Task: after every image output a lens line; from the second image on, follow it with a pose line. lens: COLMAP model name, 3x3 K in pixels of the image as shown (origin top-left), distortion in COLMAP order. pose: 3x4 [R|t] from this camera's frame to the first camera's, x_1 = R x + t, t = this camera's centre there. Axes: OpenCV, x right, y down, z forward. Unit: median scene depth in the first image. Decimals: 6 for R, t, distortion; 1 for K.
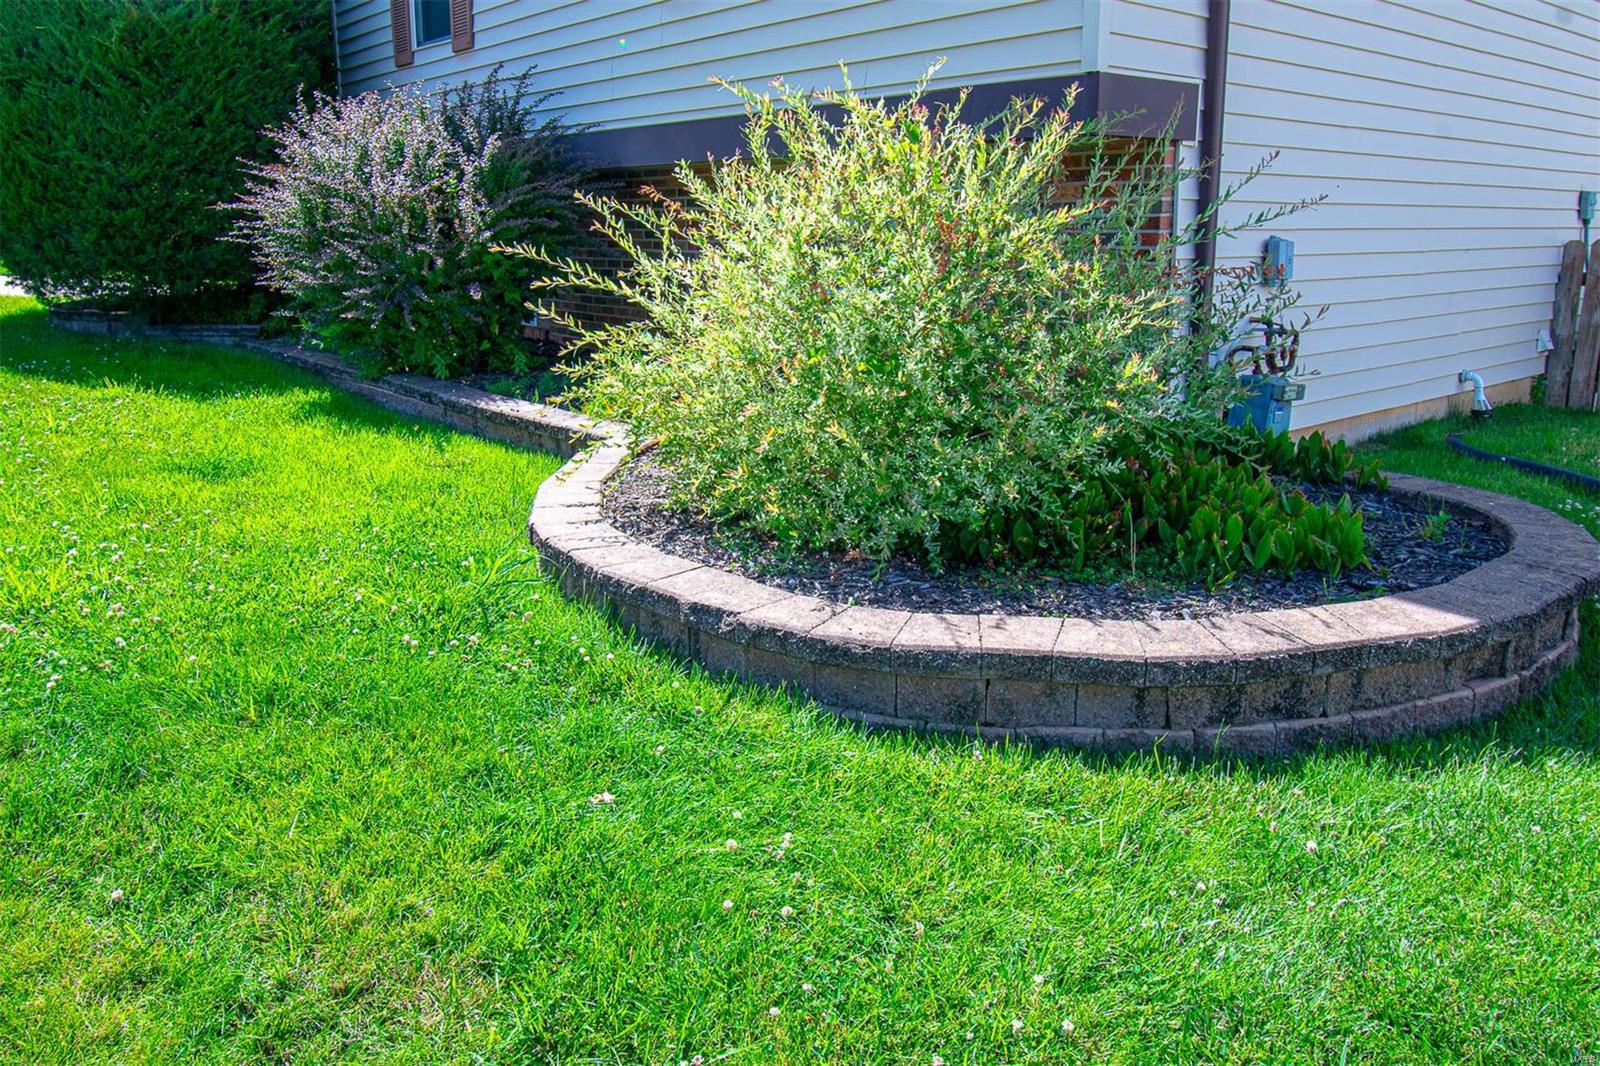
lens RADIAL K [[1312.2, 0, 801.4], [0, 1312.2, 467.6], [0, 0, 1]] dist [0.002823, 0.003184]
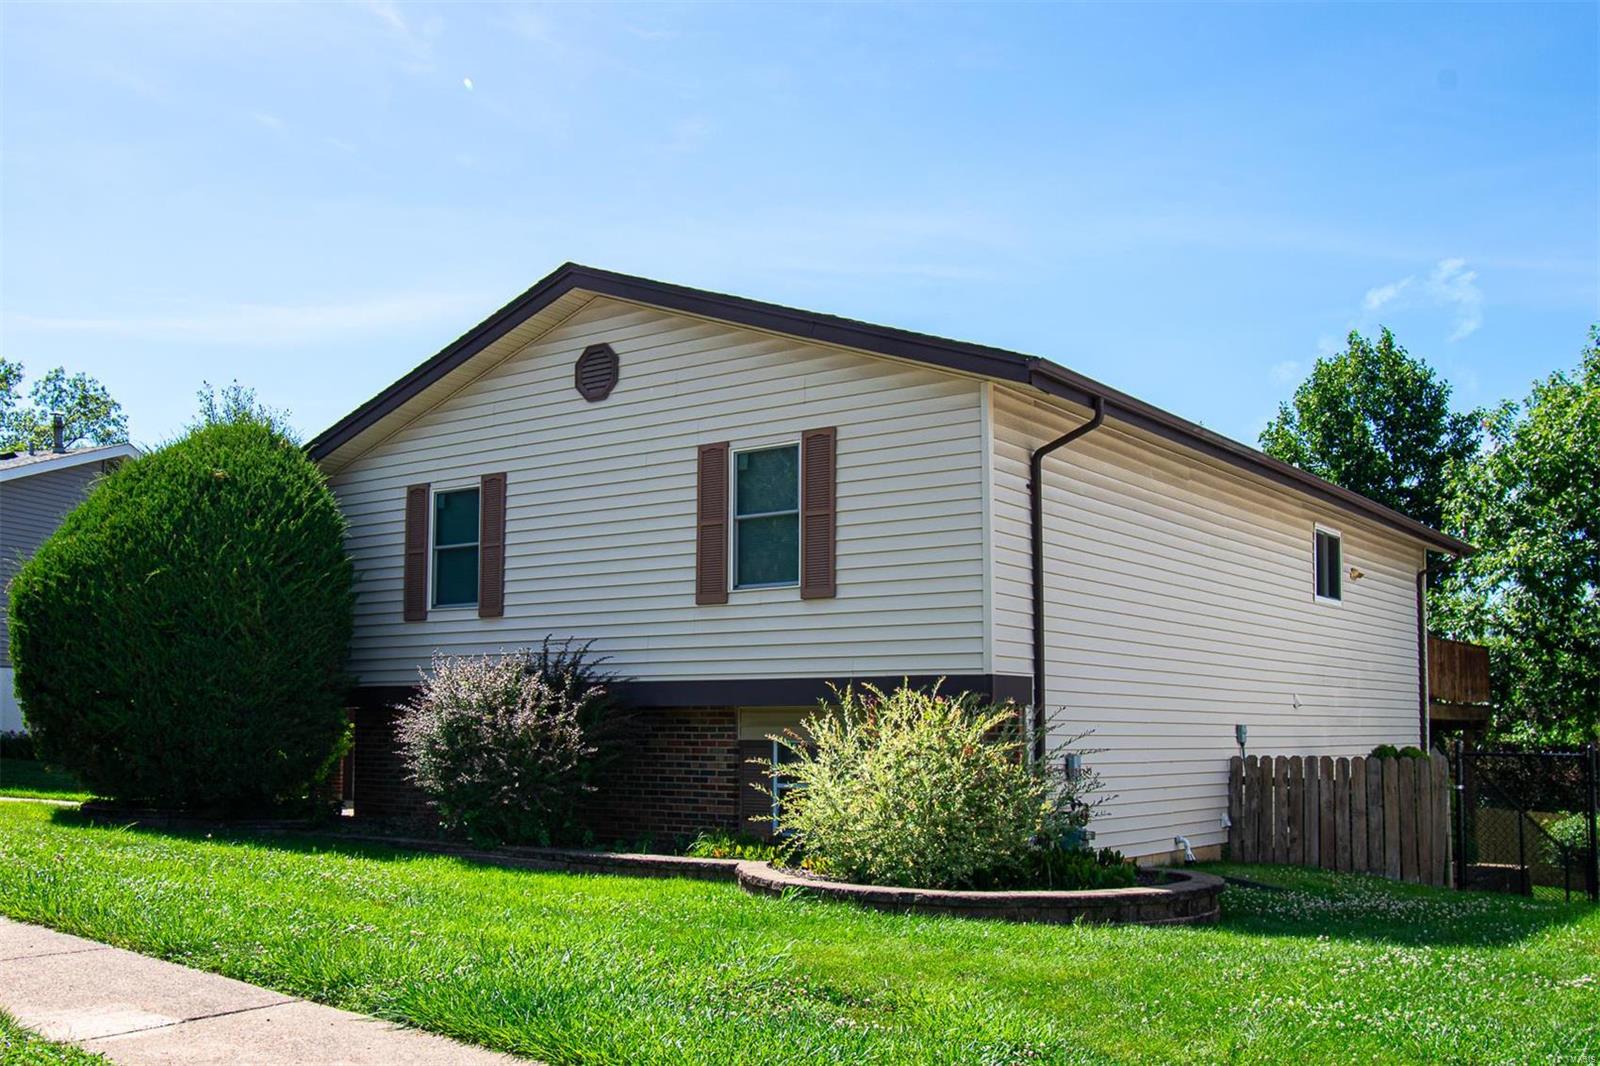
lens RADIAL K [[1507.7, 0, 800.0], [0, 1507.7, 533.0], [0, 0, 1]] dist [0.003402, 0.002097]
pose [[0.977792, 0.034626, 0.206696, -0.468168], [0.031297, 0.951073, -0.307377, 0.172257], [-0.207226, 0.307020, 0.928868, -1.002694]]
